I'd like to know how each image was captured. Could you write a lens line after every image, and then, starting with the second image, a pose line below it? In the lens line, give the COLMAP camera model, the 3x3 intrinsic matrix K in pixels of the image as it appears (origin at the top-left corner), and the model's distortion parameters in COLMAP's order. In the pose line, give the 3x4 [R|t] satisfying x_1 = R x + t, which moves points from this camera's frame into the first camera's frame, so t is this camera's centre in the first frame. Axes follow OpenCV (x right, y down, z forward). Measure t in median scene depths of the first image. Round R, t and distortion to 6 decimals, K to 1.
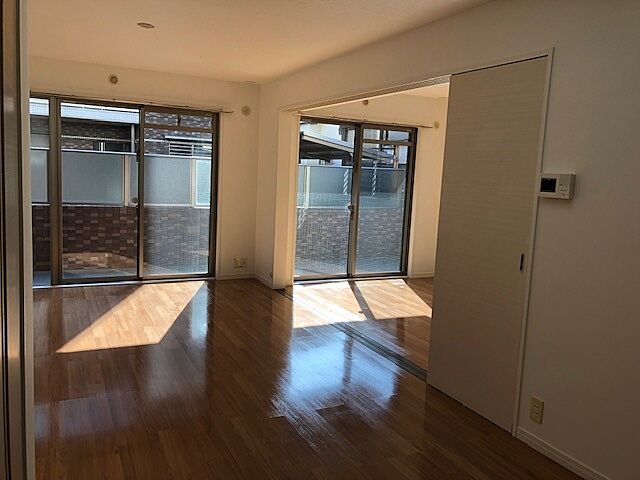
lens RADIAL K [[511.1, 0, 319.1], [0, 511.1, 238.5], [0, 0, 1]] dist [0.005109, -0.004580]
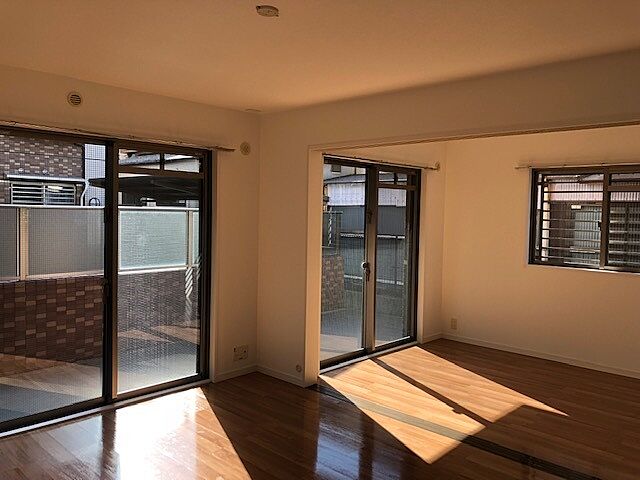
lens RADIAL K [[522.1, 0, 322.2], [0, 522.1, 235.2], [0, 0, 1]] dist [0.009834, -0.004924]
pose [[0.933323, -0.045668, 0.356123, -0.316457], [0.071292, 0.995700, -0.059157, -0.068629], [-0.351890, 0.080601, 0.932565, 0.250747]]
